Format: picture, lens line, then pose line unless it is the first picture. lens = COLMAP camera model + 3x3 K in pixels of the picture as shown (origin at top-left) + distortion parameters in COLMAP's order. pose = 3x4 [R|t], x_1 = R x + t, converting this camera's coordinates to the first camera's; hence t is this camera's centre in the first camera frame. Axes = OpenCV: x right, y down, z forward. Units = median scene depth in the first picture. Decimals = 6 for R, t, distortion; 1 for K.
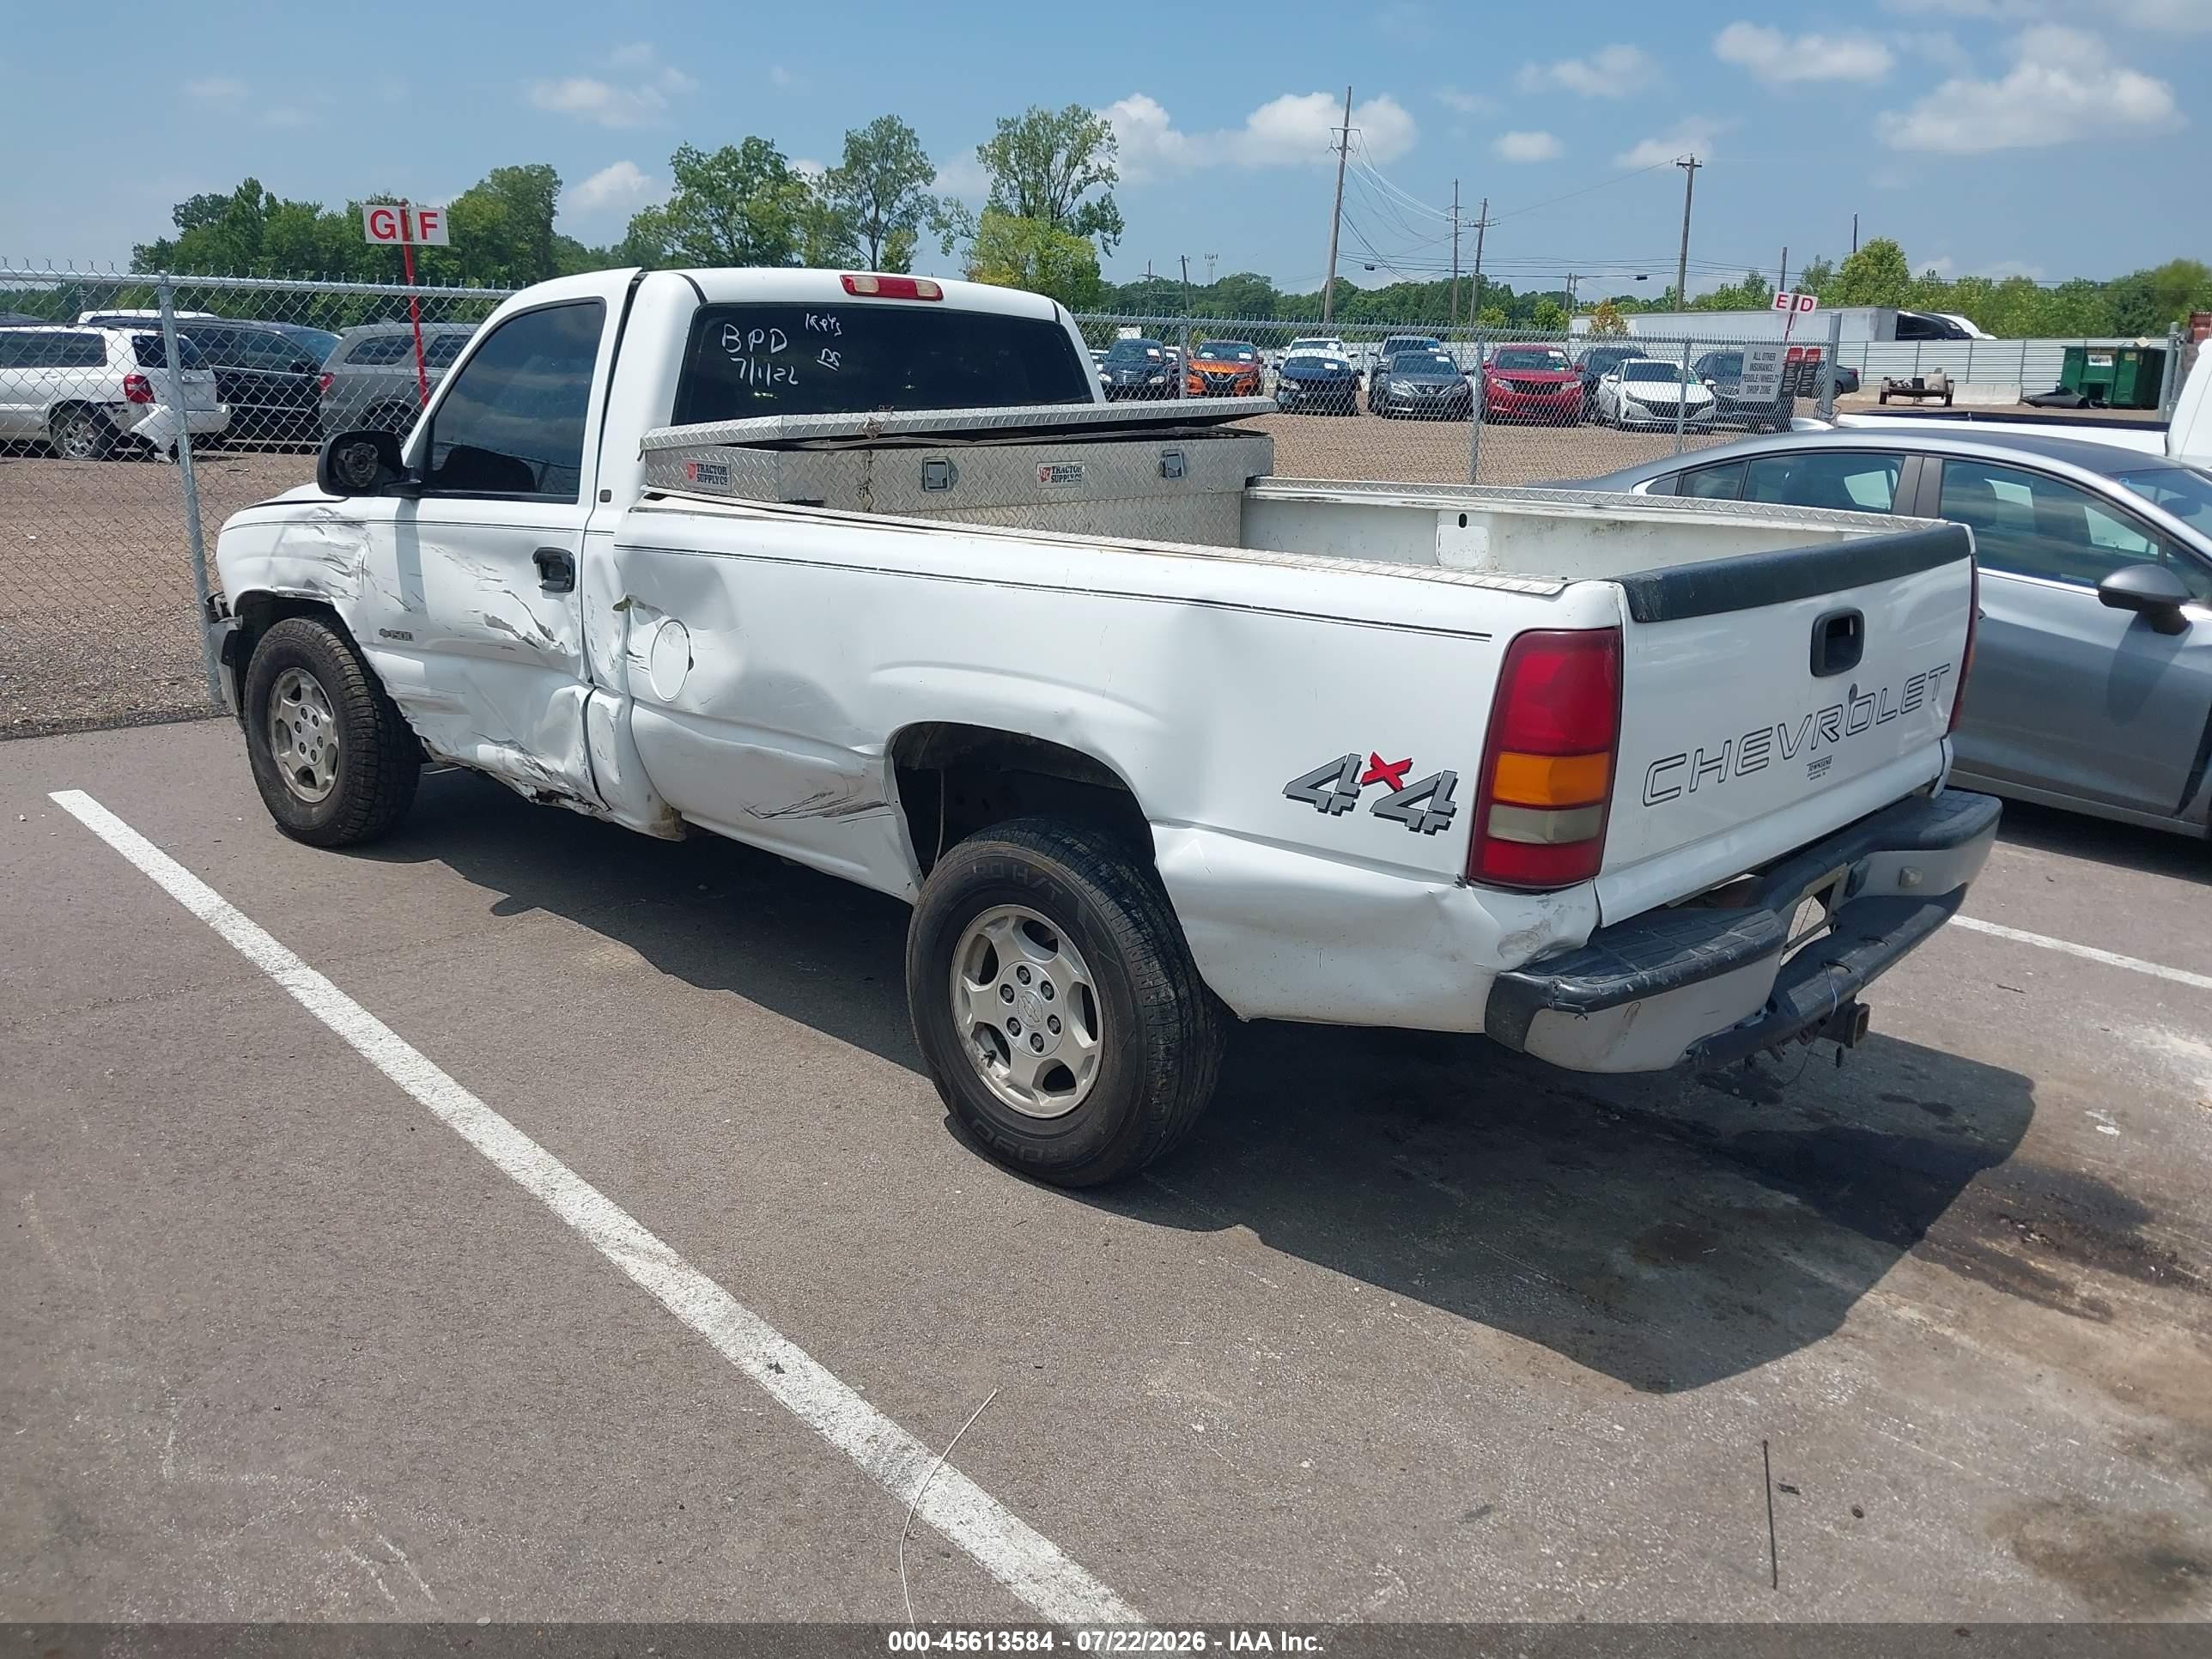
lens RADIAL K [[1780.8, 0, 1187.1], [0, 1780.8, 852.4], [0, 0, 1]] dist [-0.003799, -0.004423]
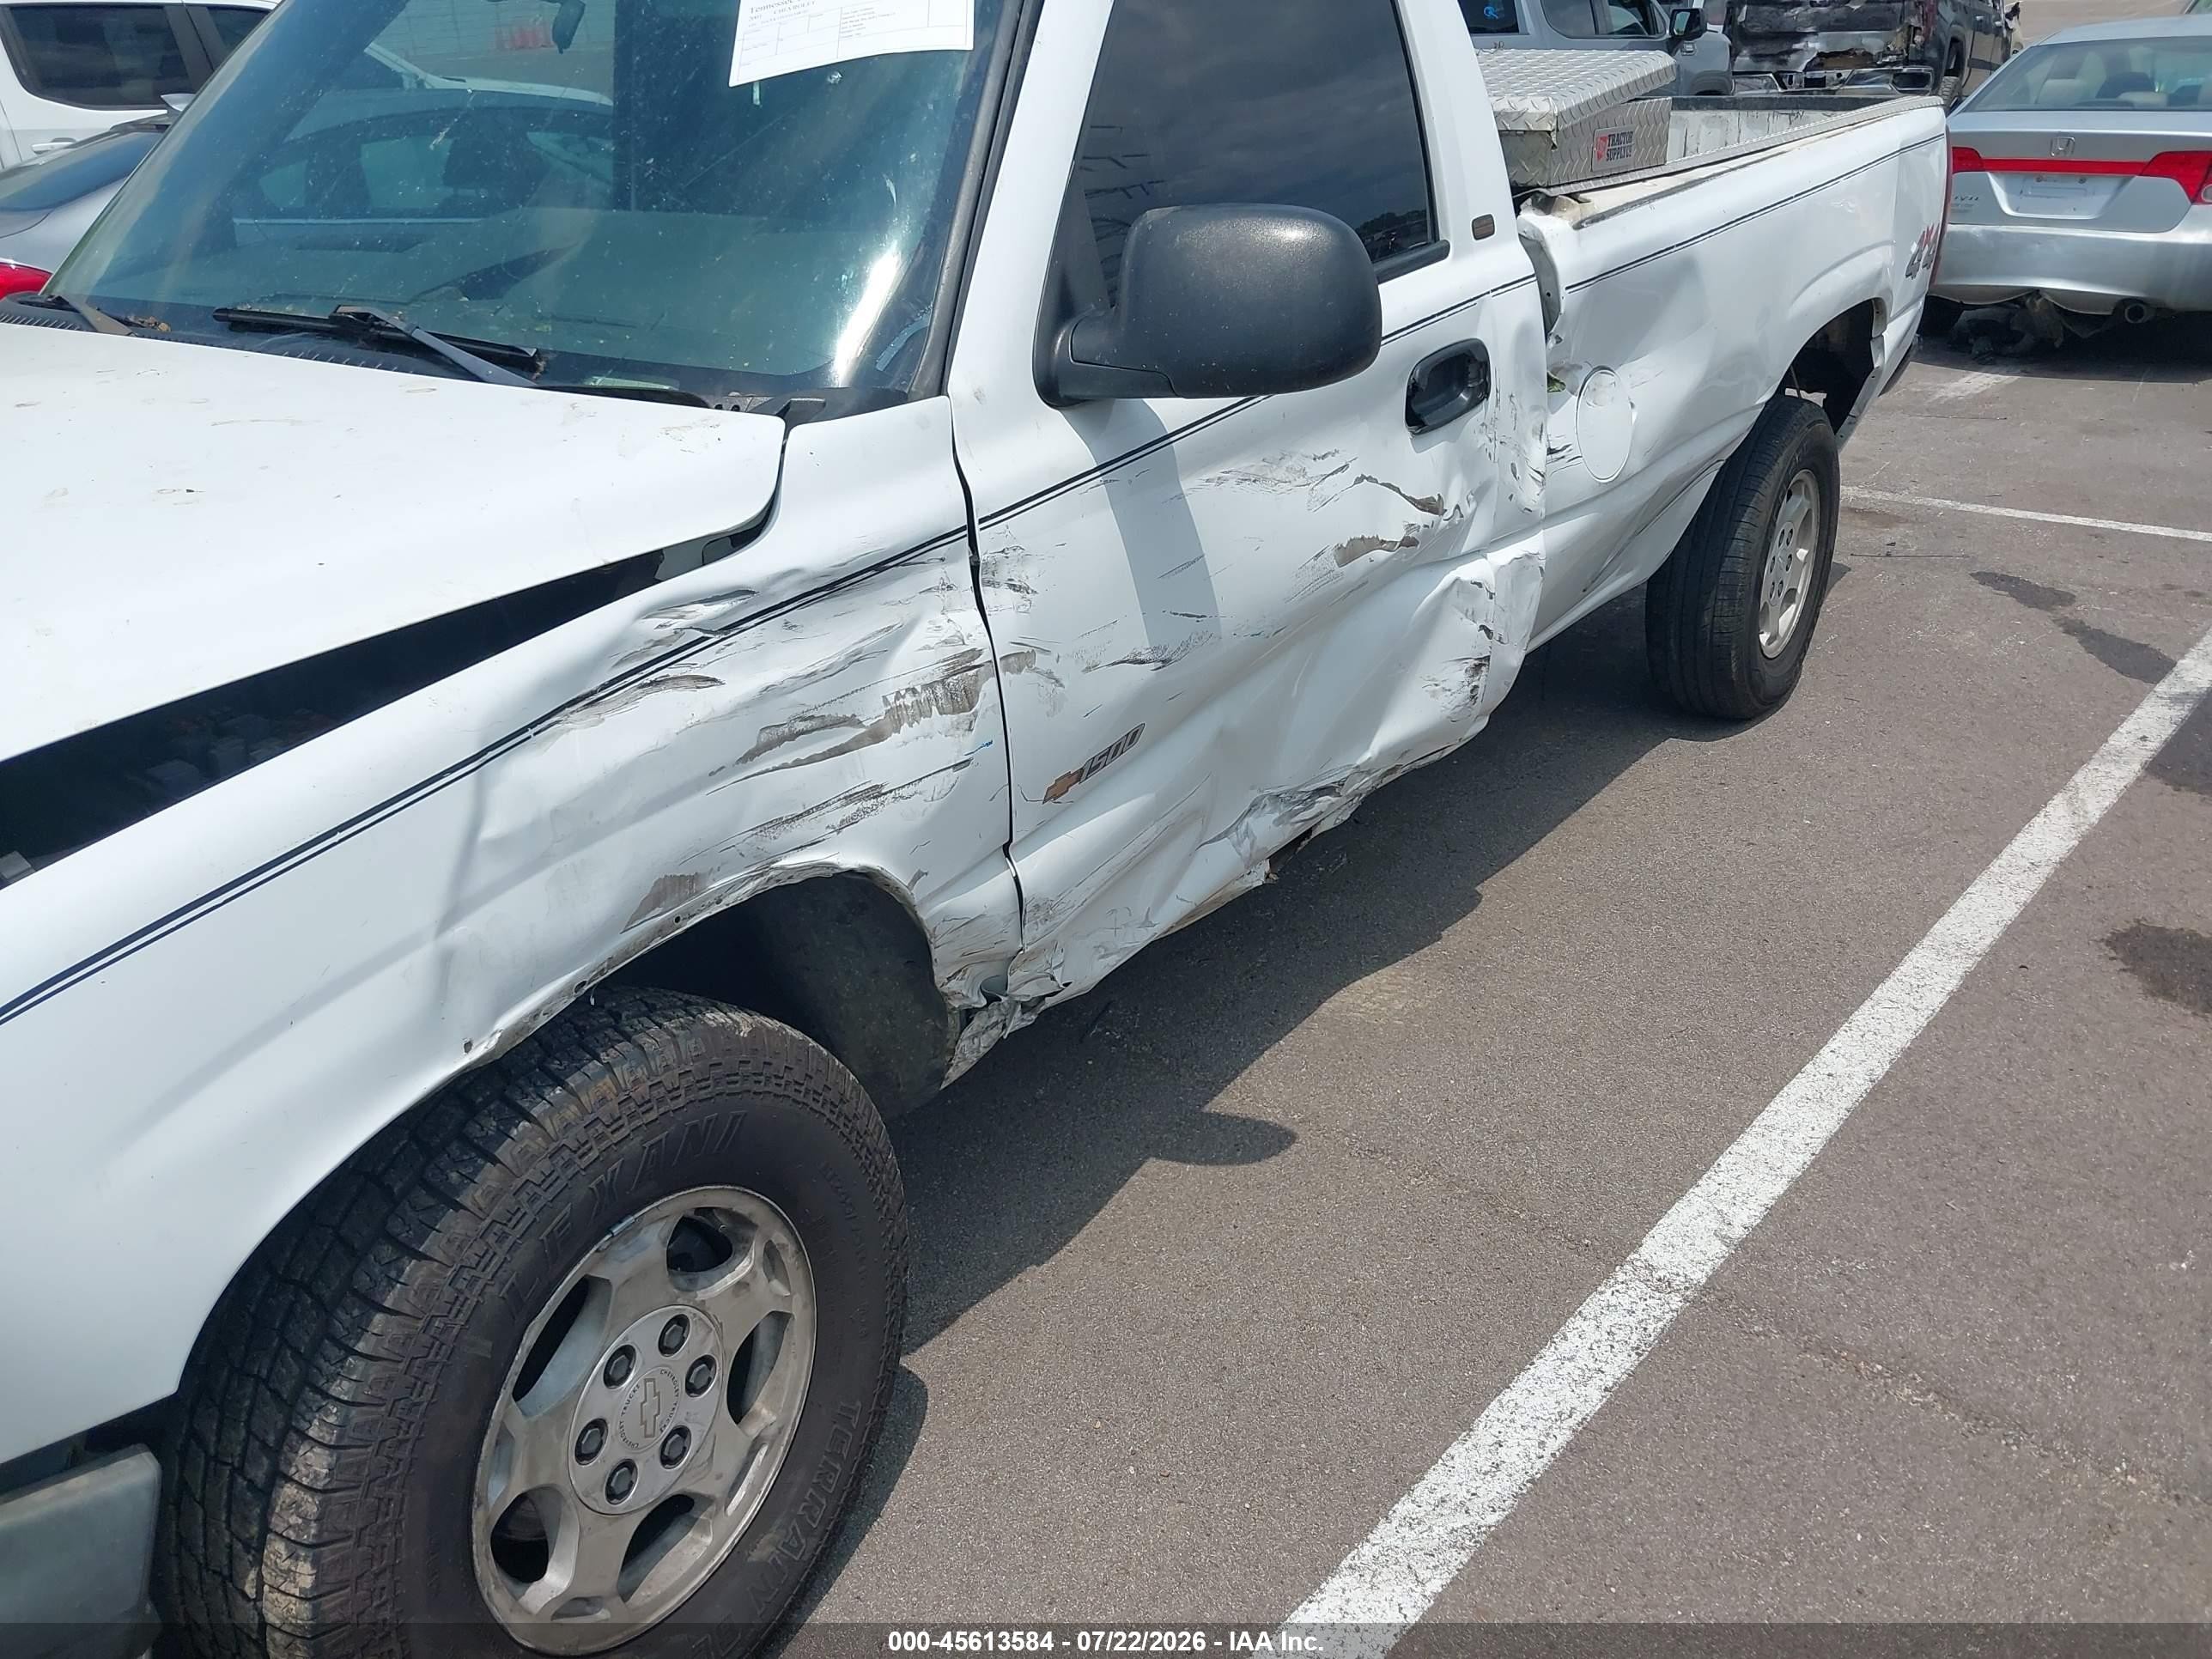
lens RADIAL K [[1755.0, 0, 1127.7], [0, 1755.0, 833.7], [0, 0, 1]] dist [0.122563, -0.278329]
pose [[-0.115569, -0.438519, 0.891260, -0.910294], [0.282010, 0.845865, 0.452751, -0.322452], [-0.952425, 0.303669, 0.025911, 1.124757]]
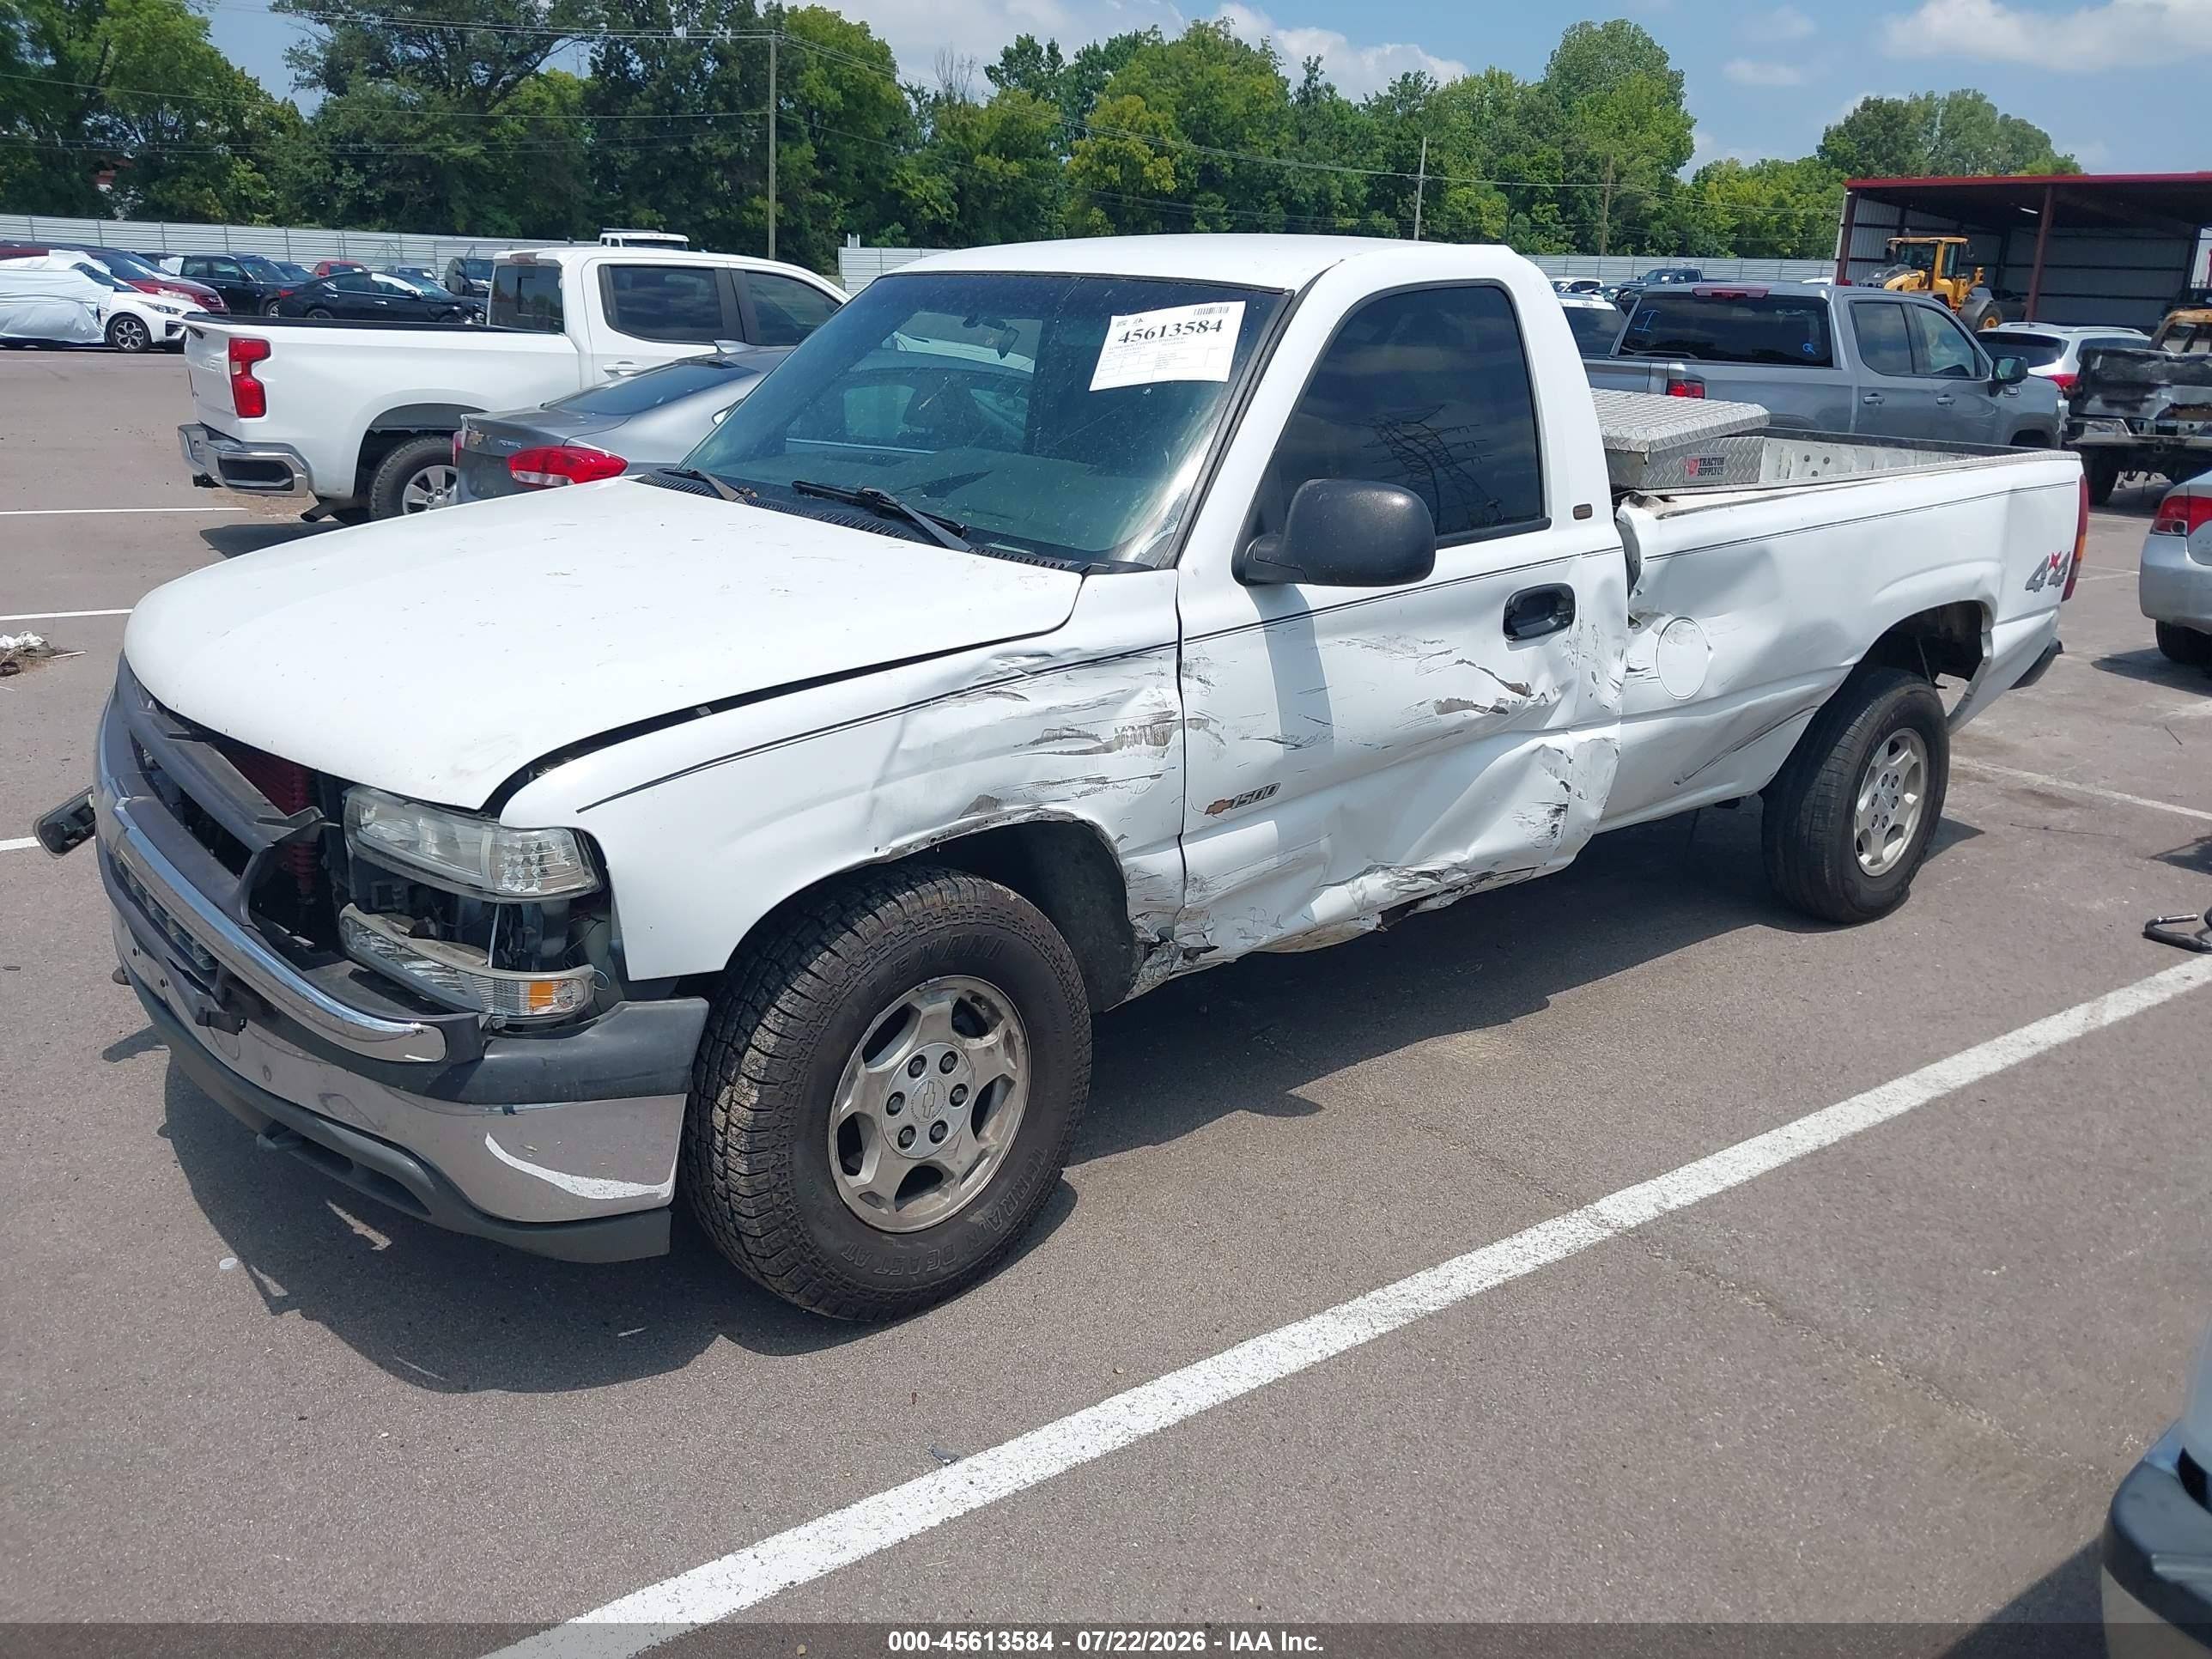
lens RADIAL K [[1755.0, 0, 1127.7], [0, 1755.0, 833.7], [0, 0, 1]] dist [0.122563, -0.278329]
pose [[0.105448, -0.309747, 0.944954, -1.200189], [0.231027, 0.931882, 0.279682, -0.339623], [-0.967216, 0.188818, 0.169825, 1.064699]]
